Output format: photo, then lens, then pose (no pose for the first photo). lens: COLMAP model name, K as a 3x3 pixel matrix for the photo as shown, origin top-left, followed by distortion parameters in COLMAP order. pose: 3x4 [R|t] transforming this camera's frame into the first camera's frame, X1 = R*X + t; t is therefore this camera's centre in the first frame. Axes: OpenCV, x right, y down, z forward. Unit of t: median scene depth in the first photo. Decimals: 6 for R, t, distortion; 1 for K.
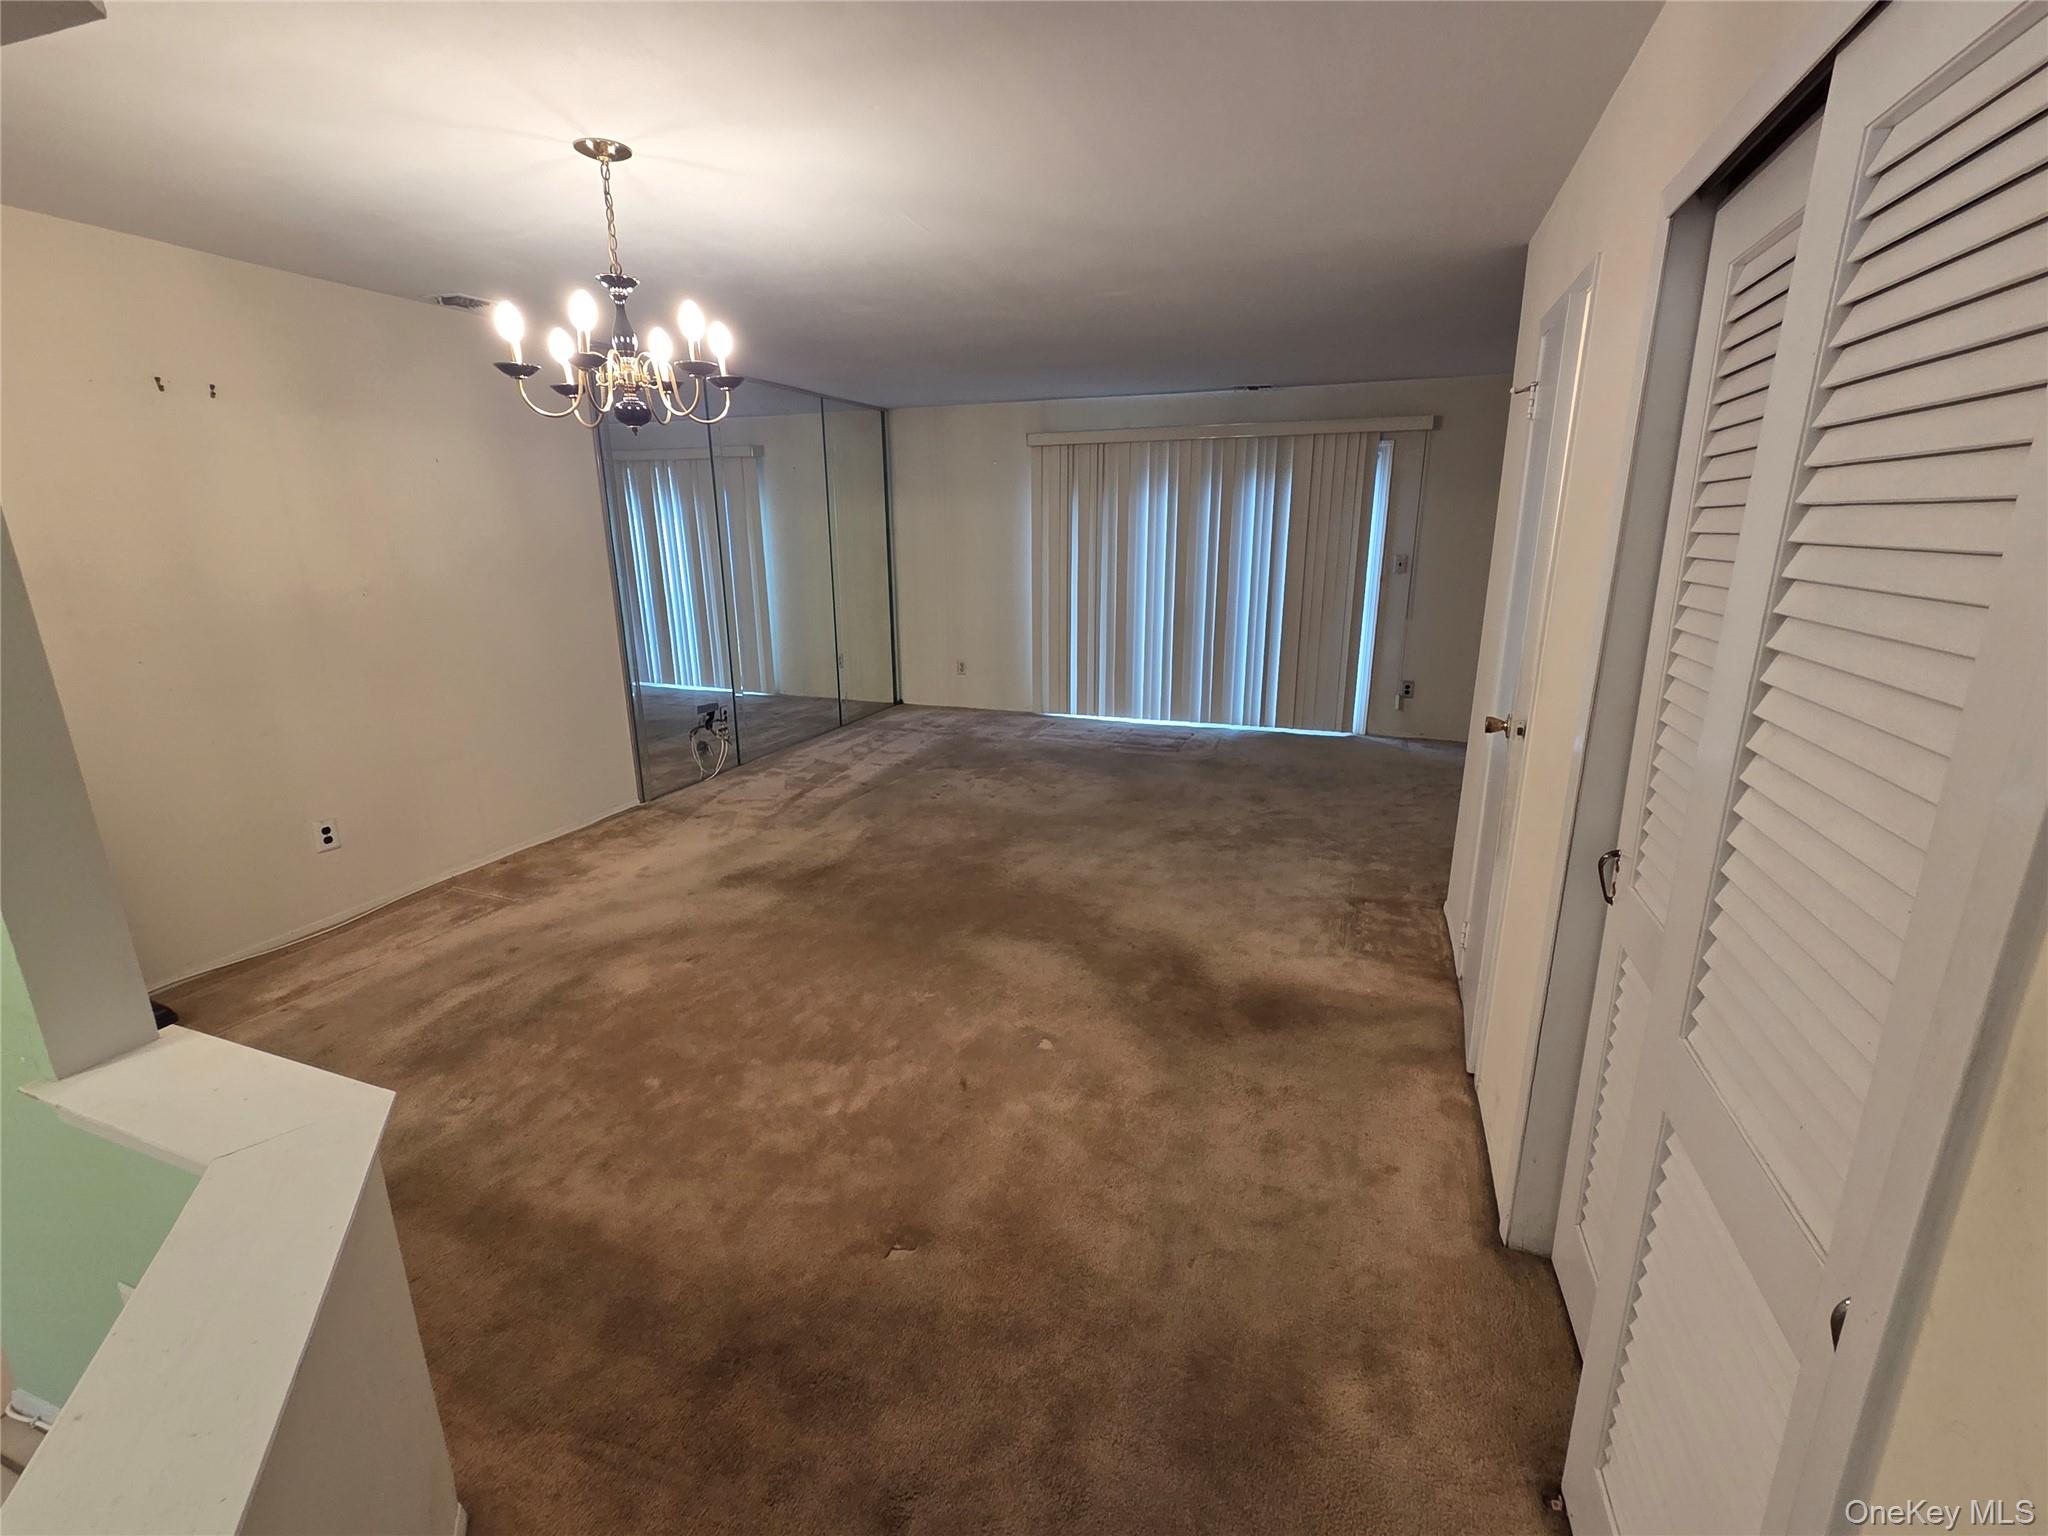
lens RADIAL K [[899.7, 0, 1025.1], [0, 899.7, 770.3], [0, 0, 1]] dist [0.000125, 0.000090]
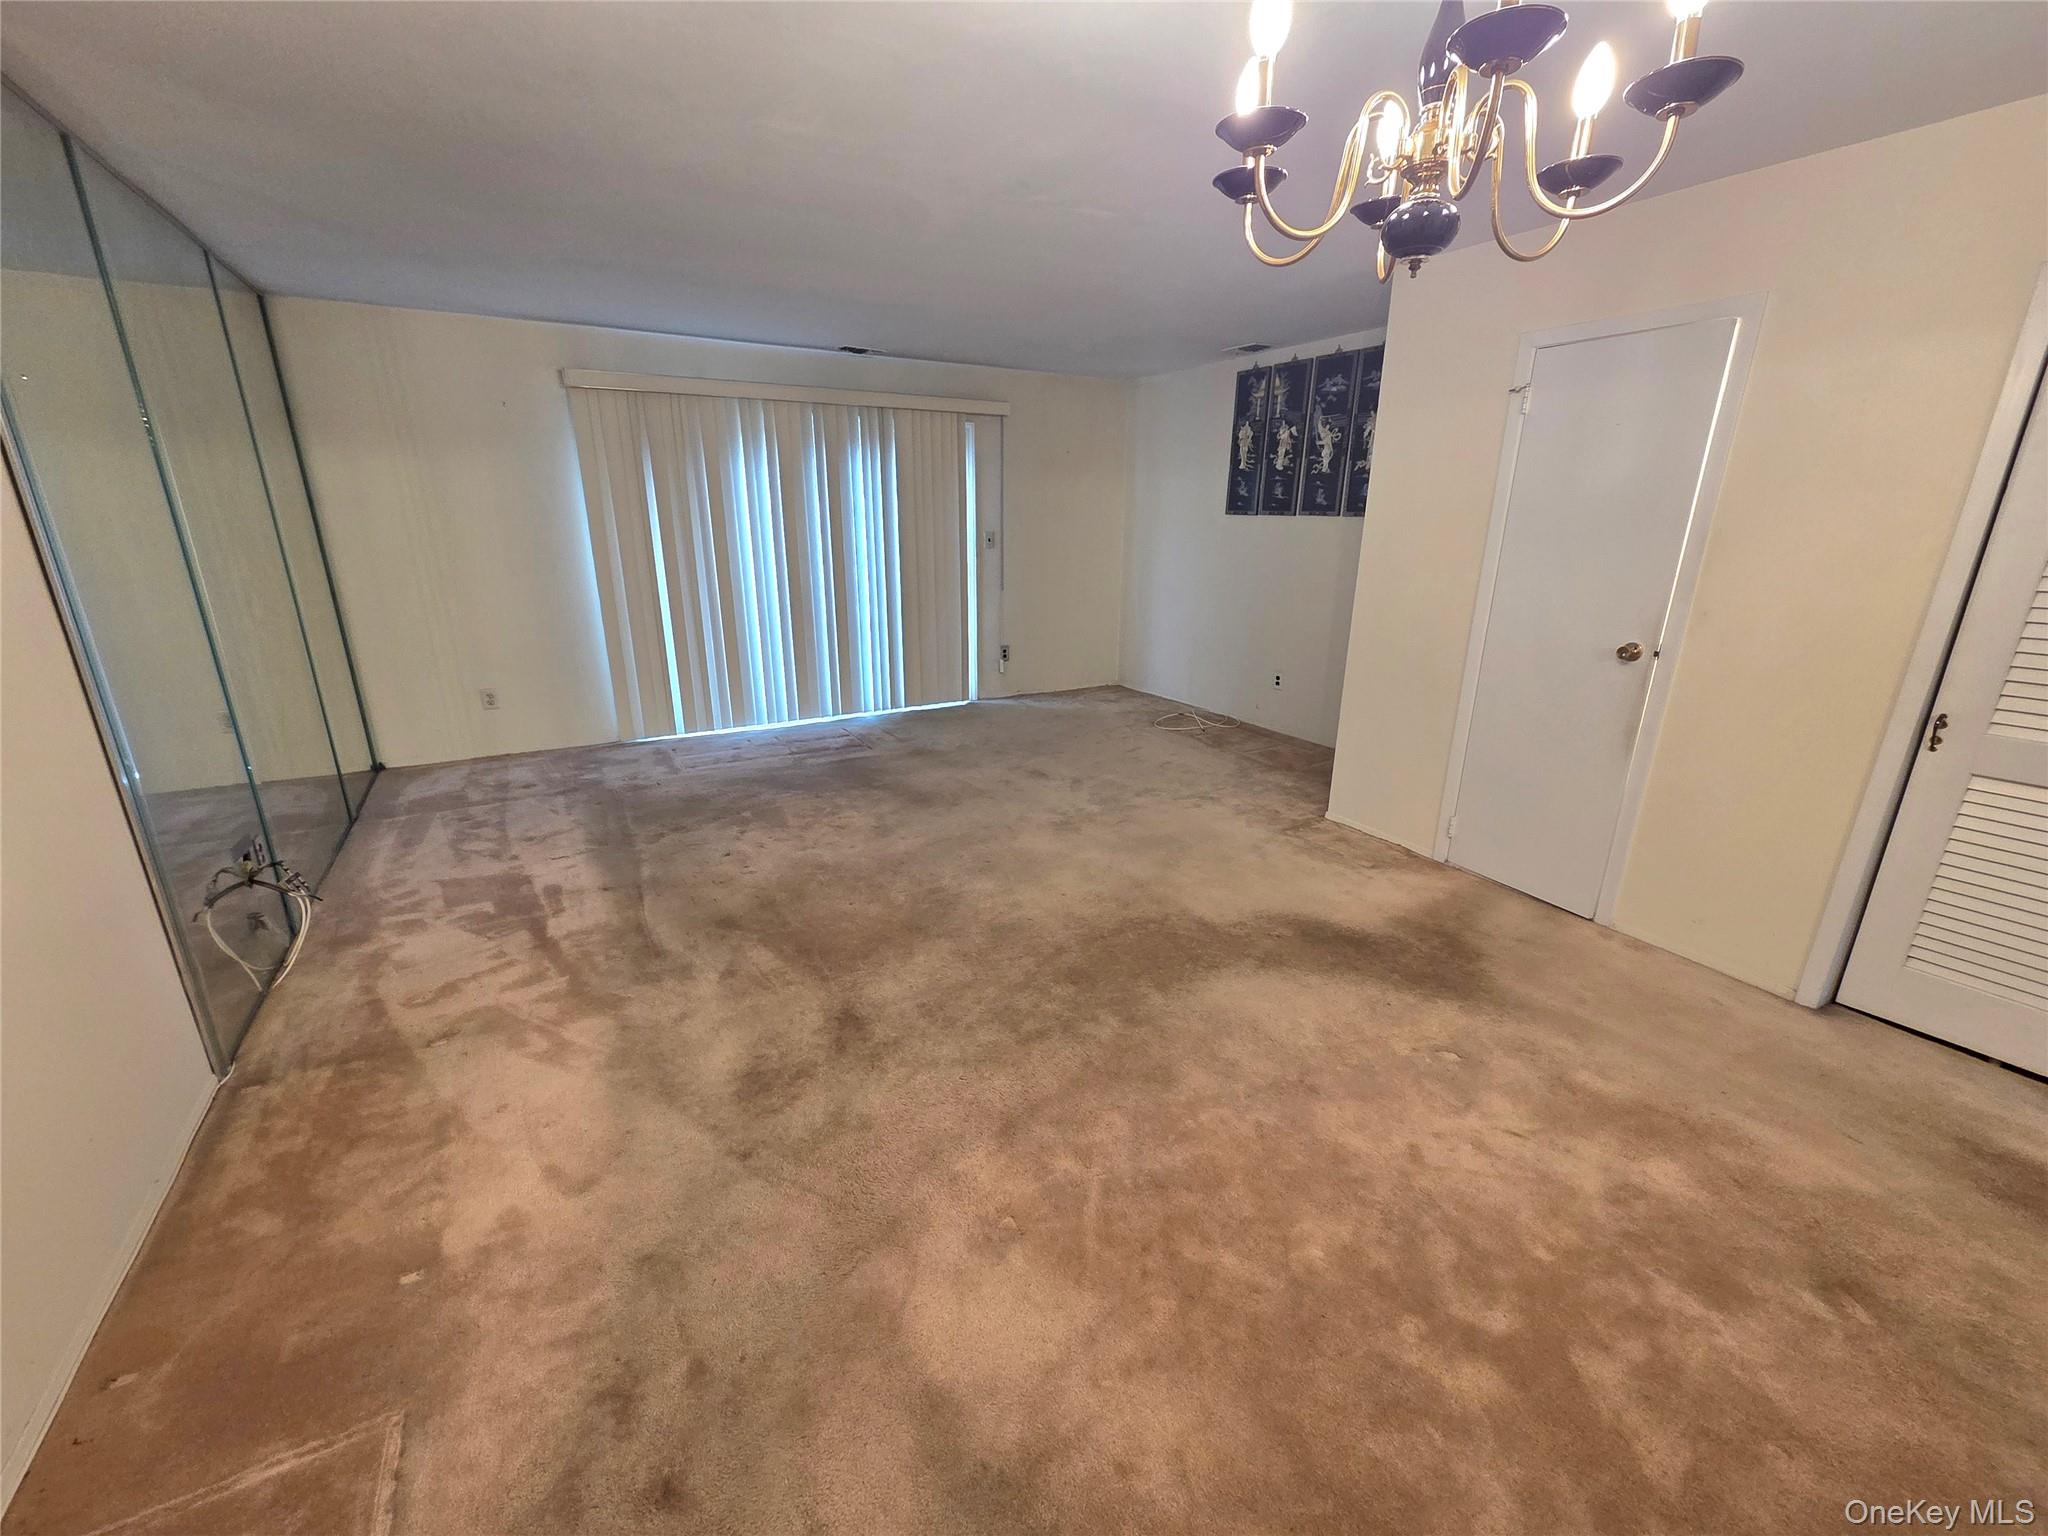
lens RADIAL K [[829.3, 0, 1021.0], [0, 829.3, 769.8], [0, 0, 1]] dist [-0.000449, -0.000093]
pose [[0.638833, -0.218763, 0.737587, -0.425856], [0.191372, 0.973772, 0.123065, -0.088509], [-0.745164, 0.062535, 0.663943, 0.383808]]
